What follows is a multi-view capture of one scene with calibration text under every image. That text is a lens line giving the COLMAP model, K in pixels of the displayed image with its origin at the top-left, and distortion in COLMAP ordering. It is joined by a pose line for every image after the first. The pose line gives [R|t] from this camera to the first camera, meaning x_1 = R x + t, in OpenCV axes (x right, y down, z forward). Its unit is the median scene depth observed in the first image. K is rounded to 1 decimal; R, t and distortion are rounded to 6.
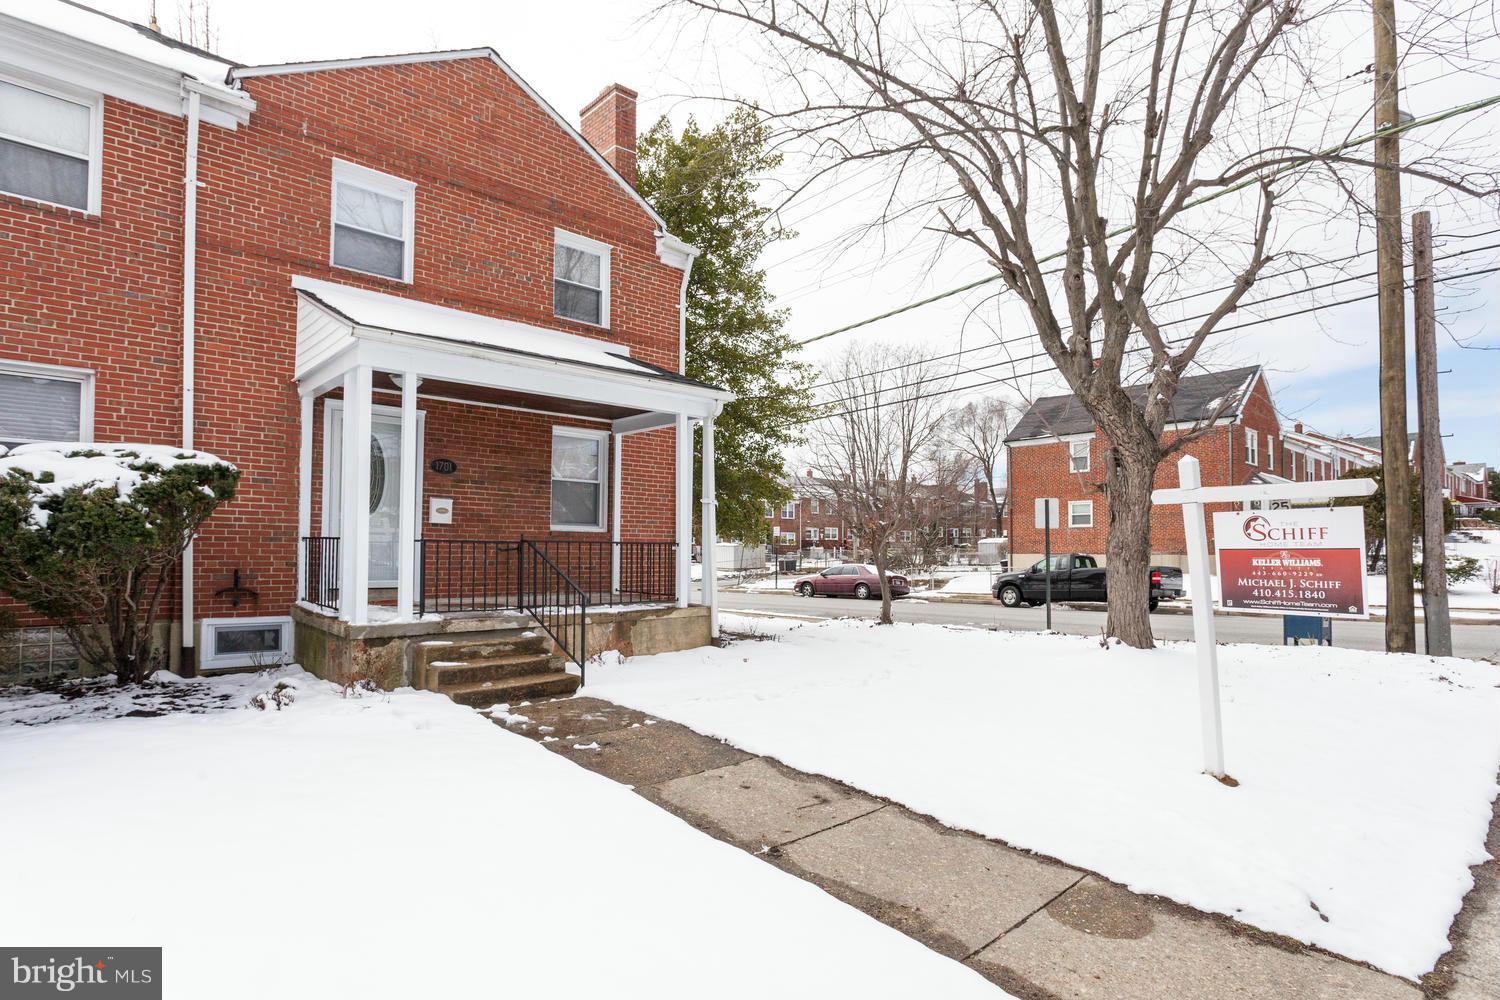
lens RADIAL K [[774.5, 0, 746.8], [0, 774.5, 536.5], [0, 0, 1]] dist [-0.003303, 0.002372]
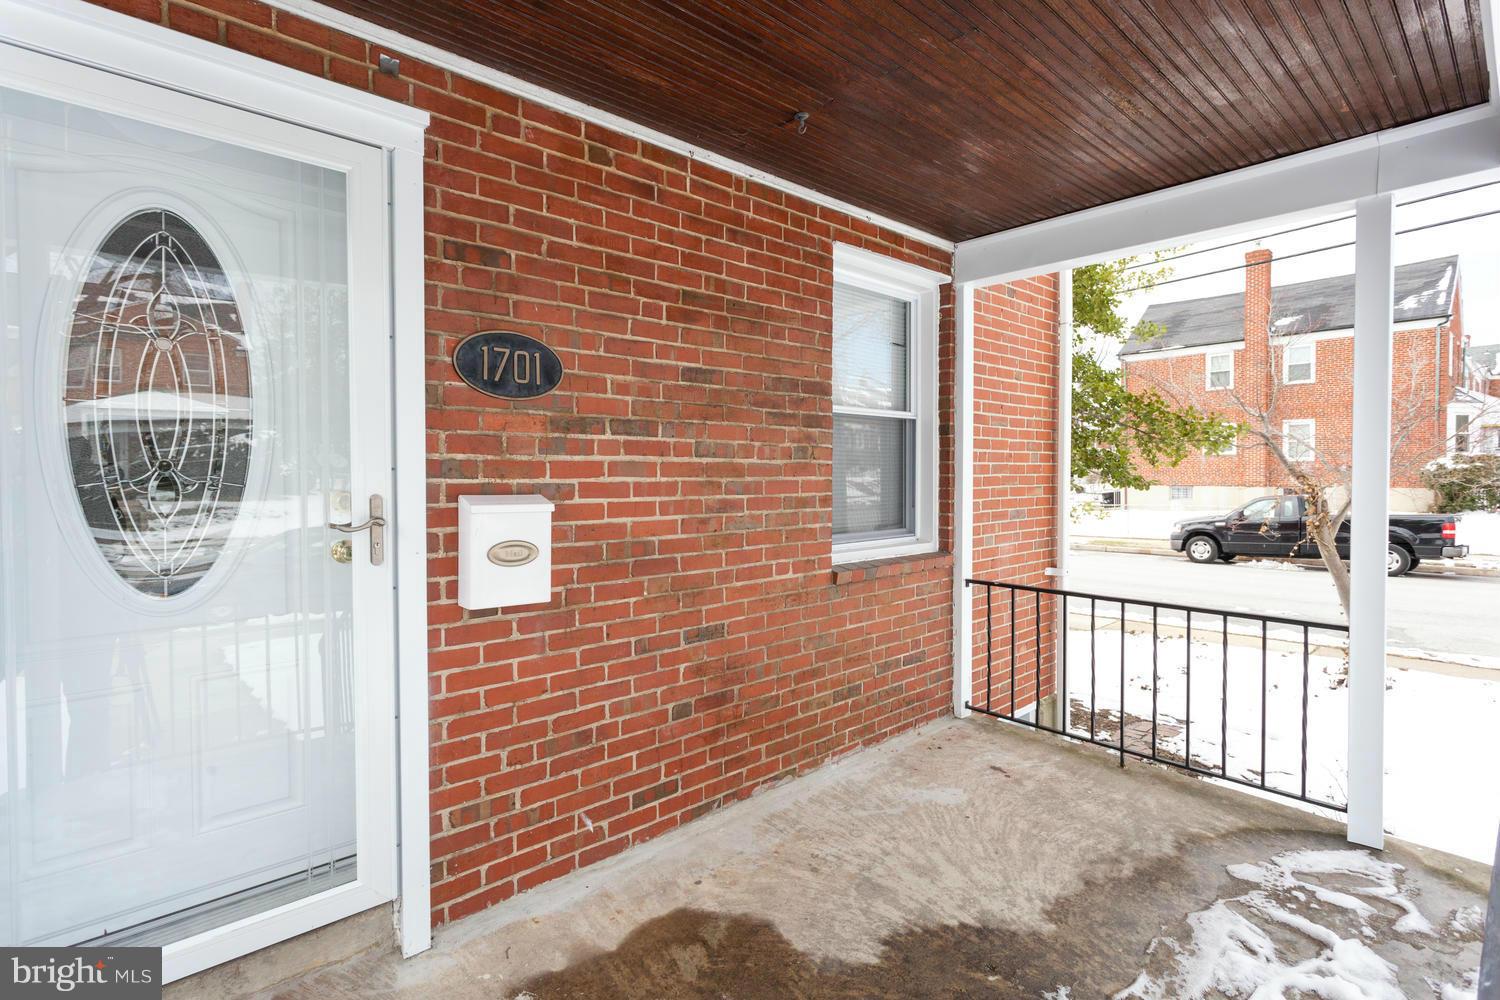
lens RADIAL K [[714.0, 0, 744.5], [0, 714.0, 494.1], [0, 0, 1]] dist [-0.001574, 0.000365]
pose [[0.999868, -0.008343, -0.013976, -0.318242], [0.009095, 0.998466, 0.054623, -0.062378], [0.013499, -0.054743, 0.998409, 0.781629]]
